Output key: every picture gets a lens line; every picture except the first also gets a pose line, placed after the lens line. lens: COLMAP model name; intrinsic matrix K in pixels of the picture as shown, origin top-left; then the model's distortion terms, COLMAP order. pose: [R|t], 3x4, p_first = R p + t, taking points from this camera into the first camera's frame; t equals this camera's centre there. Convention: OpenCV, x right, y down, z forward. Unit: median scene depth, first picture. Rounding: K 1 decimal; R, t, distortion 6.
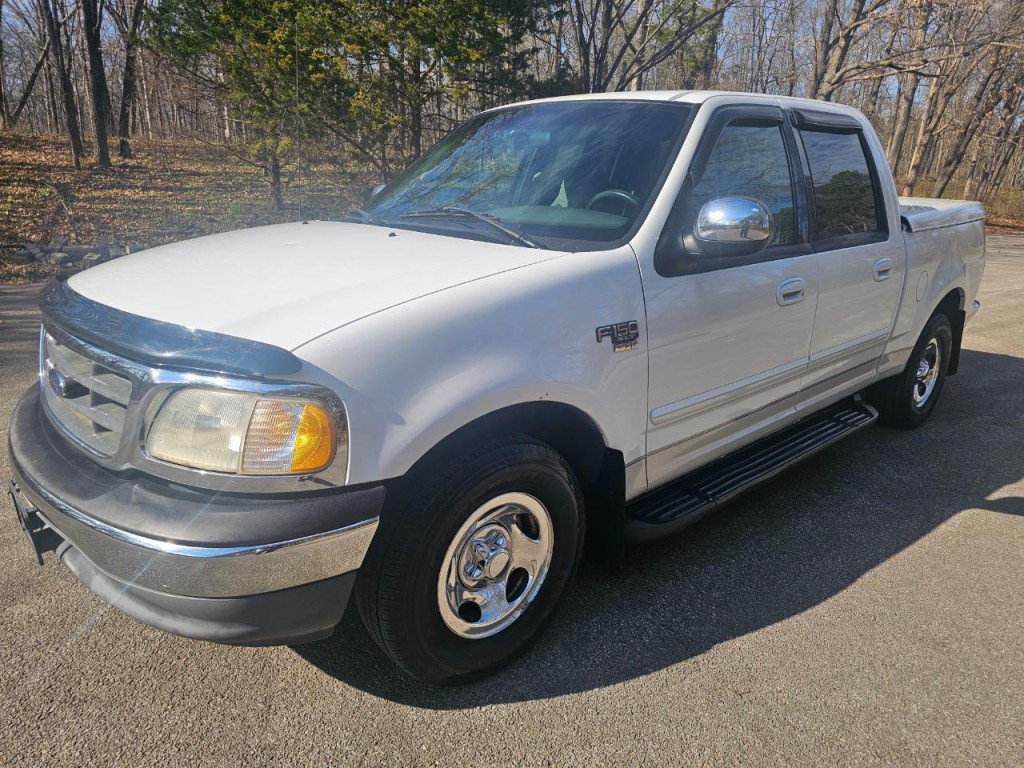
lens RADIAL K [[703.4, 0, 512.0], [0, 703.4, 384.0], [0, 0, 1]] dist [0.005010, -0.001603]
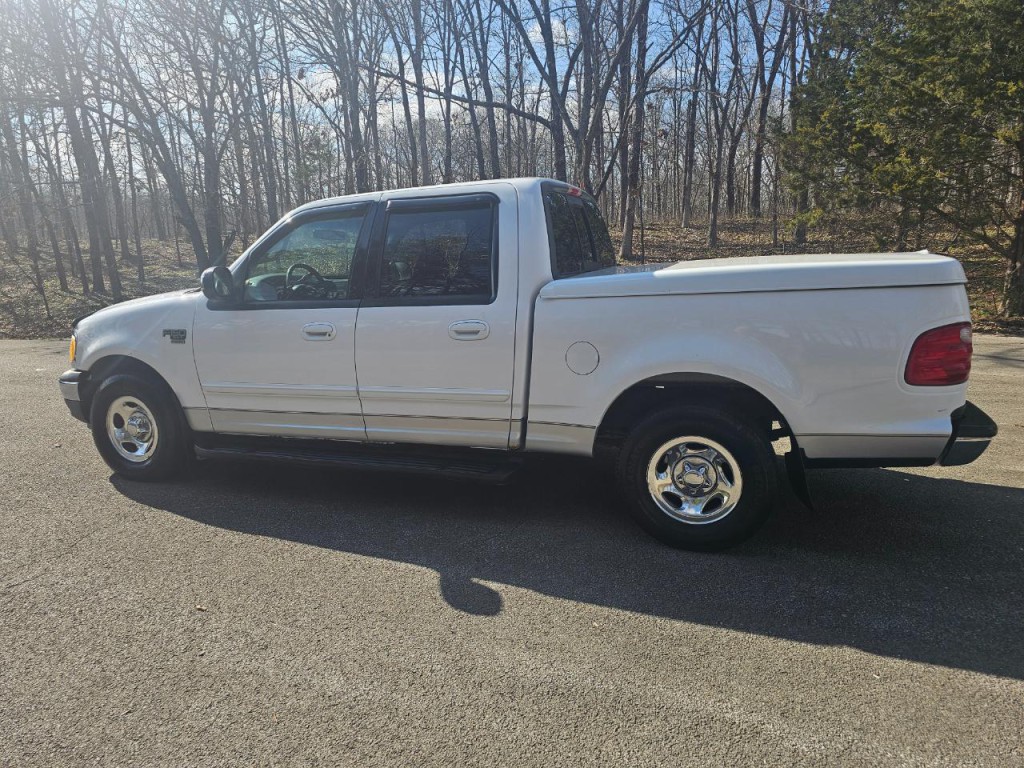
lens RADIAL K [[699.3, 0, 509.3], [0, 699.3, 361.9], [0, 0, 1]] dist [0.067414, -0.069525]
pose [[0.461221, 0.101418, -0.881470, 2.153723], [-0.213950, 0.976845, 0.000444, -0.181313], [0.861104, 0.188385, 0.472240, 0.800484]]
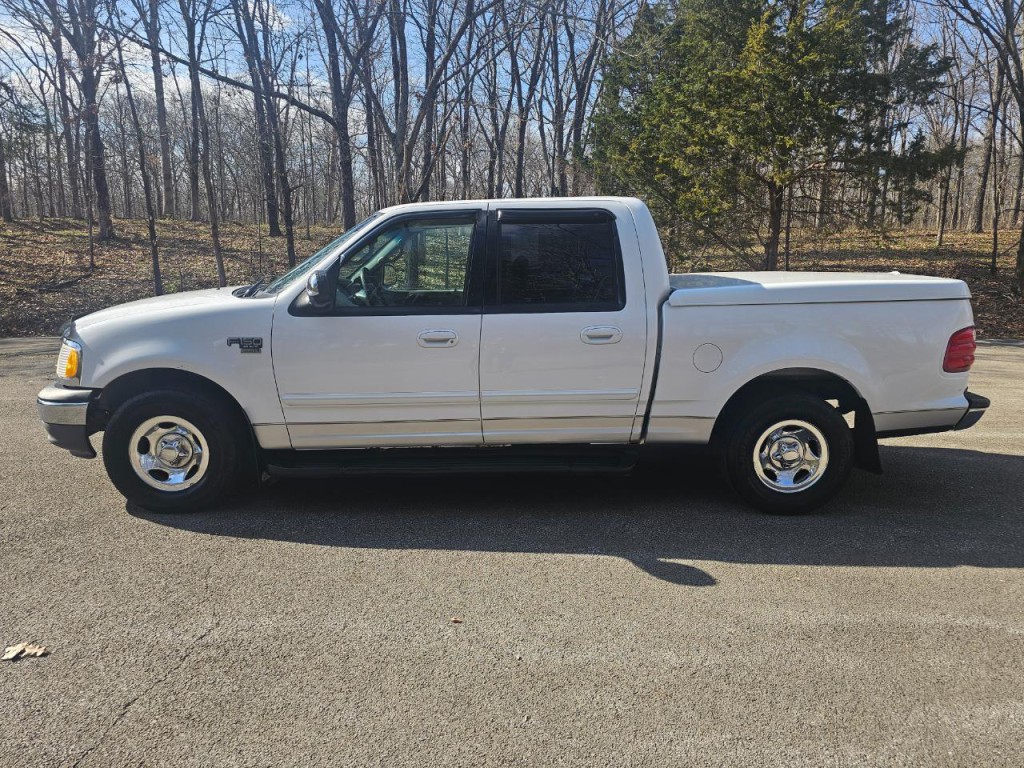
lens RADIAL K [[699.3, 0, 509.3], [0, 699.3, 361.9], [0, 0, 1]] dist [0.067414, -0.069525]
pose [[0.761026, 0.080625, -0.643692, 1.665296], [-0.172056, 0.981797, -0.080445, 0.003571], [0.625489, 0.171972, 0.761045, 0.047680]]
